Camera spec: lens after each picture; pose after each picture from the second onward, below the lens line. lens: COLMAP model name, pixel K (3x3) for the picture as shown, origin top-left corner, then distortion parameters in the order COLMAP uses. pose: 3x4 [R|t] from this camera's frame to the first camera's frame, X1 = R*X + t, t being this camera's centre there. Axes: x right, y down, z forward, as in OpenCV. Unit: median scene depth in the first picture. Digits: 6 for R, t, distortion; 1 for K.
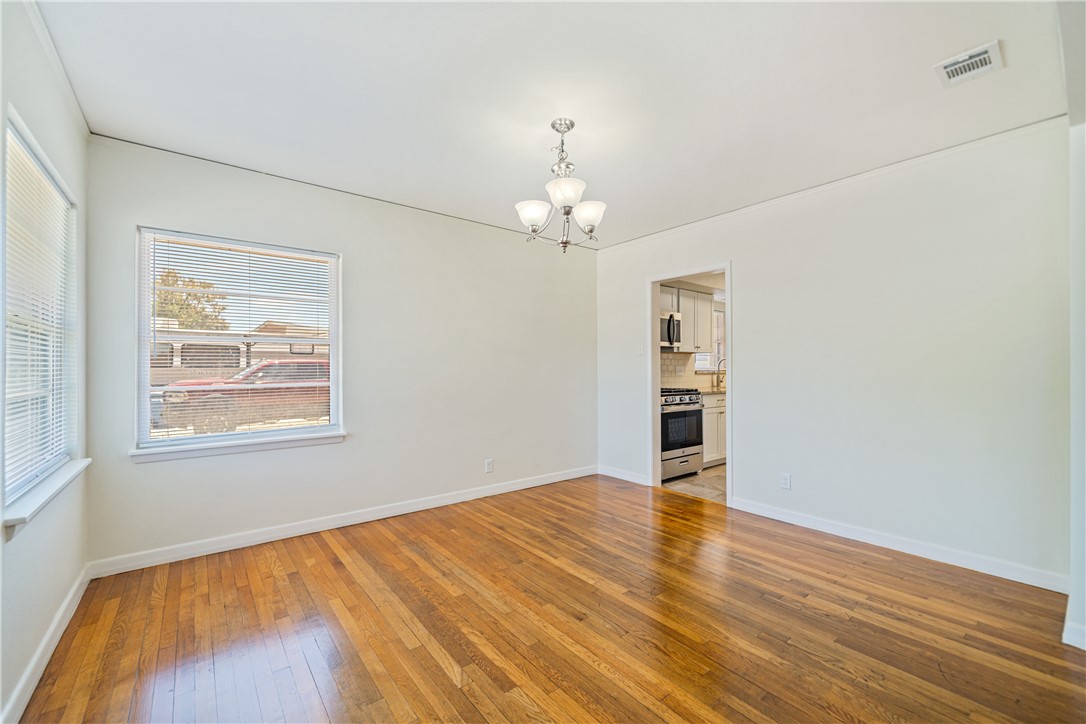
lens RADIAL K [[438.7, 0, 534.4], [0, 438.7, 373.2], [0, 0, 1]] dist [-0.000100, 0.000148]
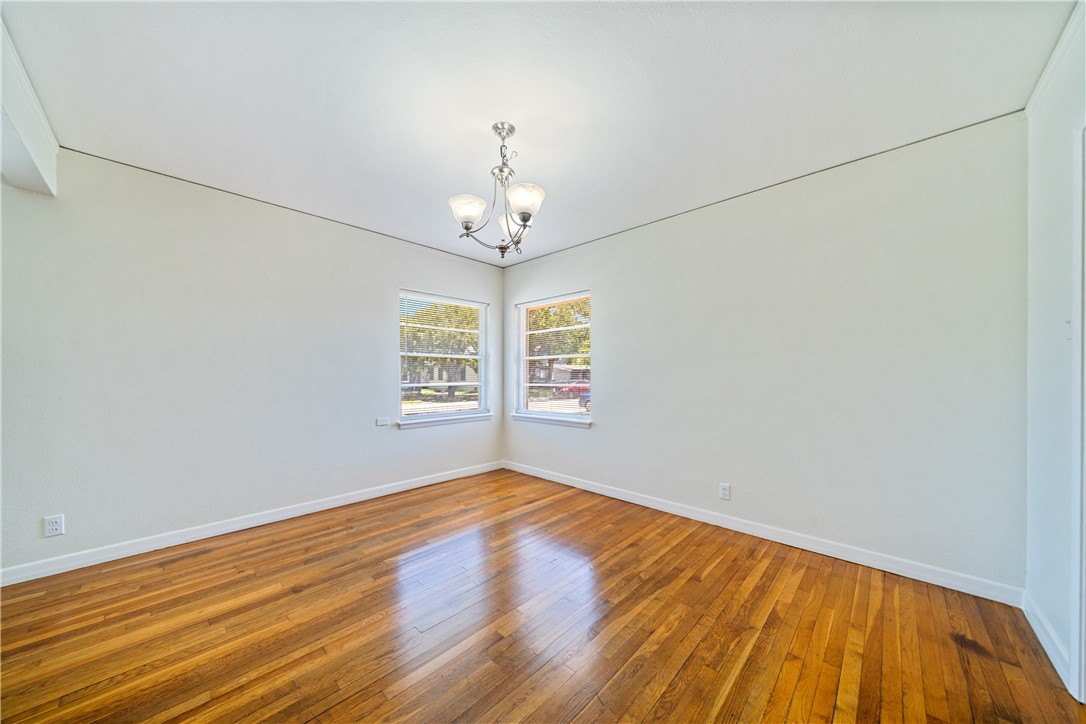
lens RADIAL K [[365.1, 0, 540.0], [0, 365.1, 376.8], [0, 0, 1]] dist [-0.000374, -0.000137]
pose [[0.157340, 0.009455, -0.987499, 0.662344], [-0.012561, 0.999892, 0.007573, -0.007581], [0.987465, 0.011213, 0.157442, 0.689292]]
